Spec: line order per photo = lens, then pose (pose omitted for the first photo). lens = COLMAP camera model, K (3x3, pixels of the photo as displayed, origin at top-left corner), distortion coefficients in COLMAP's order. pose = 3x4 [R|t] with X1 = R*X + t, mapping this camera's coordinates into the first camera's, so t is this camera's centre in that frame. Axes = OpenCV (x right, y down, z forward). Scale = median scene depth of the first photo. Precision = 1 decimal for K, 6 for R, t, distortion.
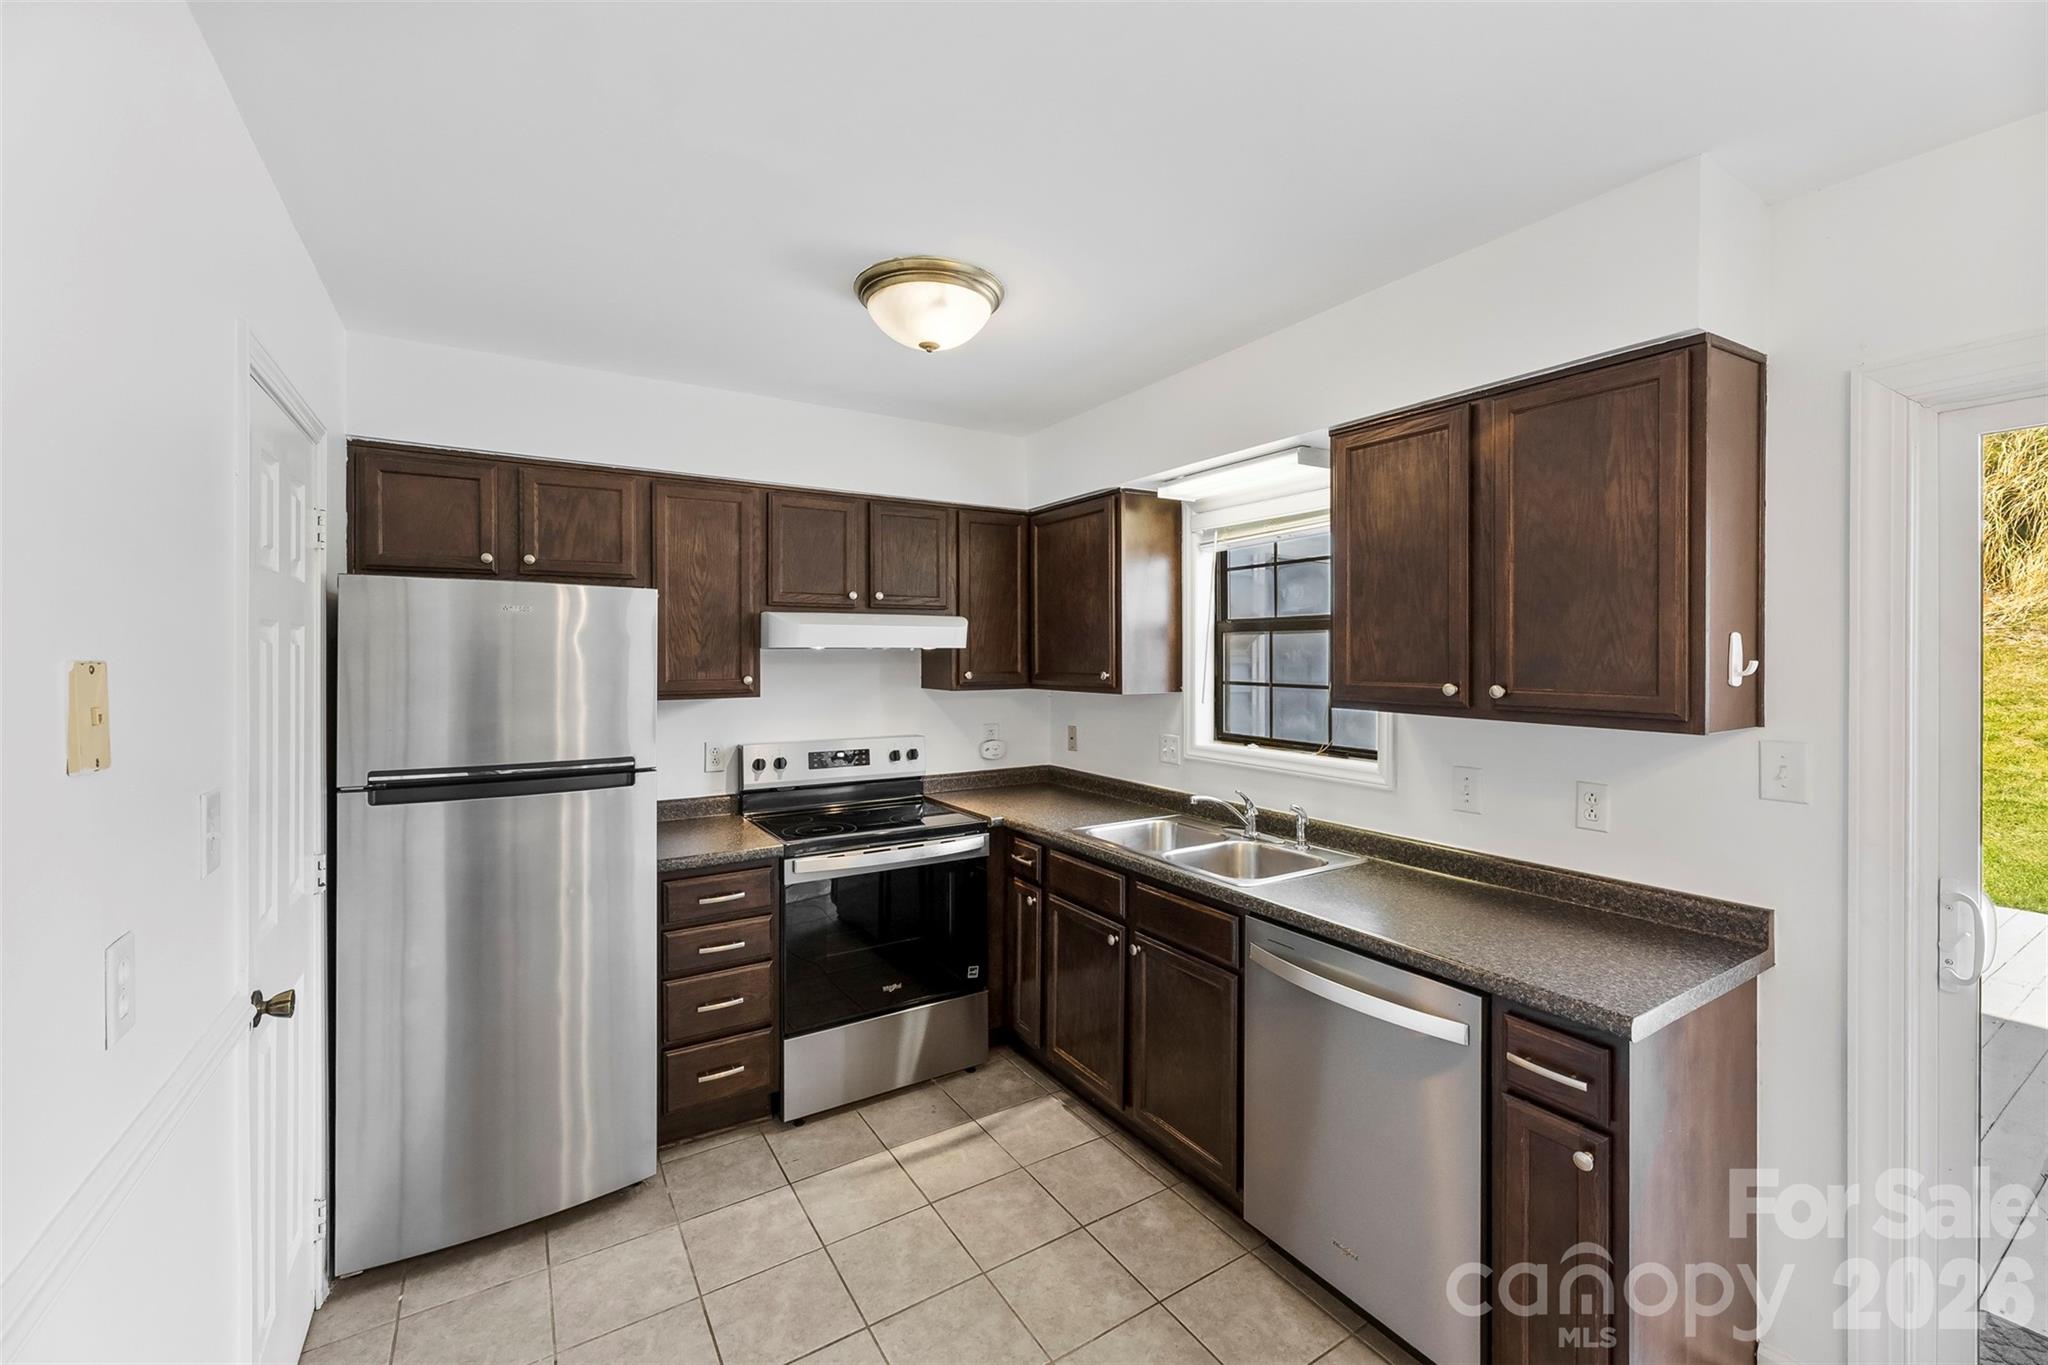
lens RADIAL K [[825.9, 0, 1026.5], [0, 825.9, 658.3], [0, 0, 1]] dist [0.001395, 0.000077]
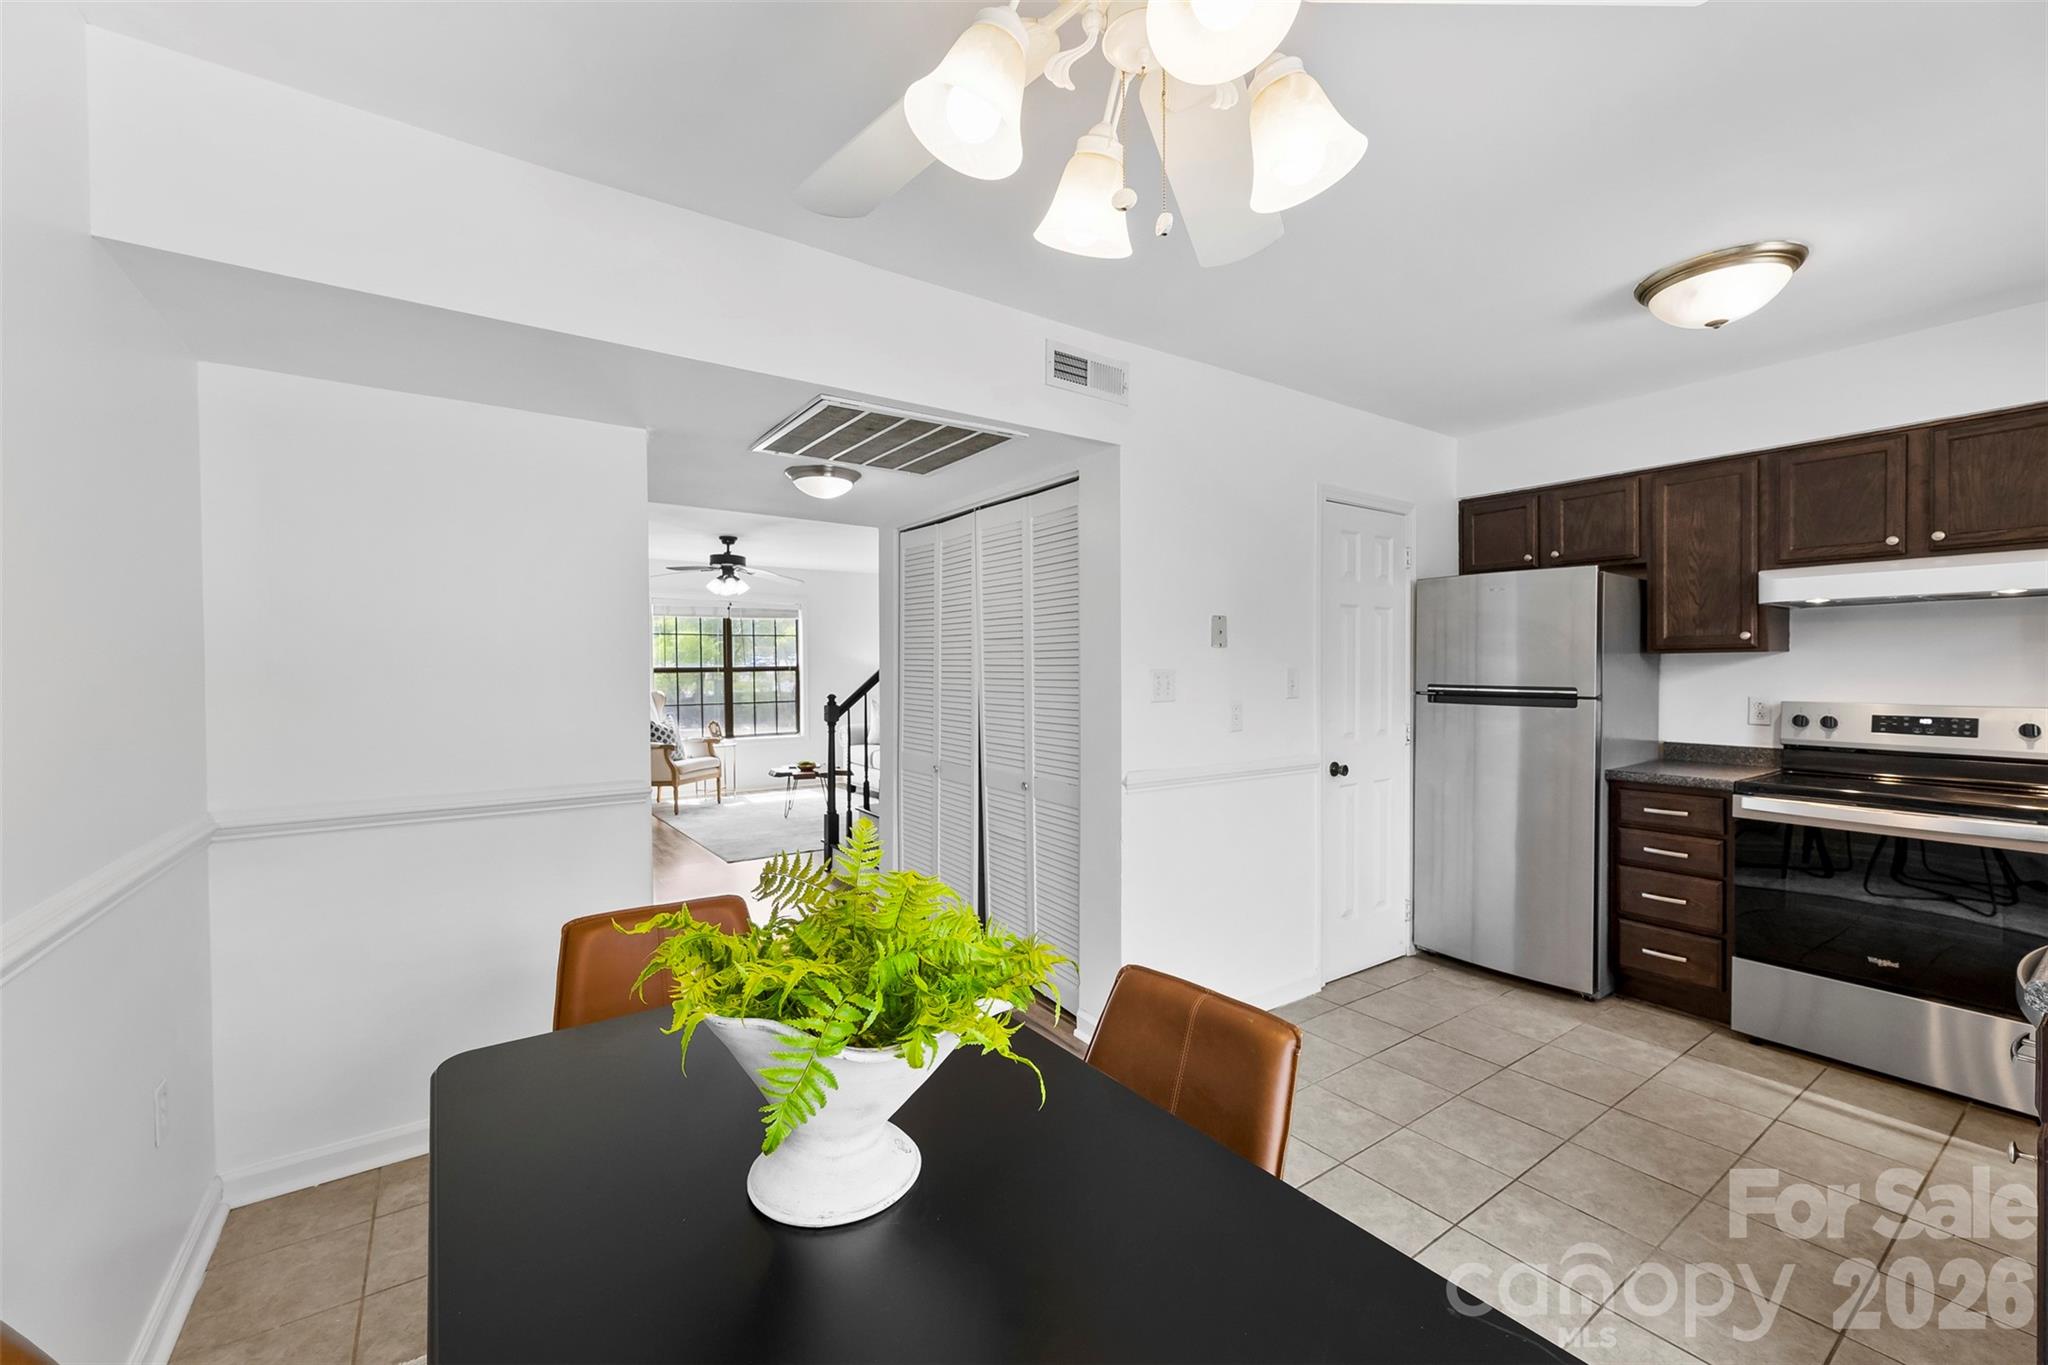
lens RADIAL K [[826.1, 0, 1021.6], [0, 826.1, 673.2], [0, 0, 1]] dist [-0.000168, 0.000256]
pose [[0.051157, 0.008463, -0.998655, 0.770071], [0.001949, 0.999961, 0.008574, 0.071498], [0.998689, -0.002385, 0.051138, -0.008471]]
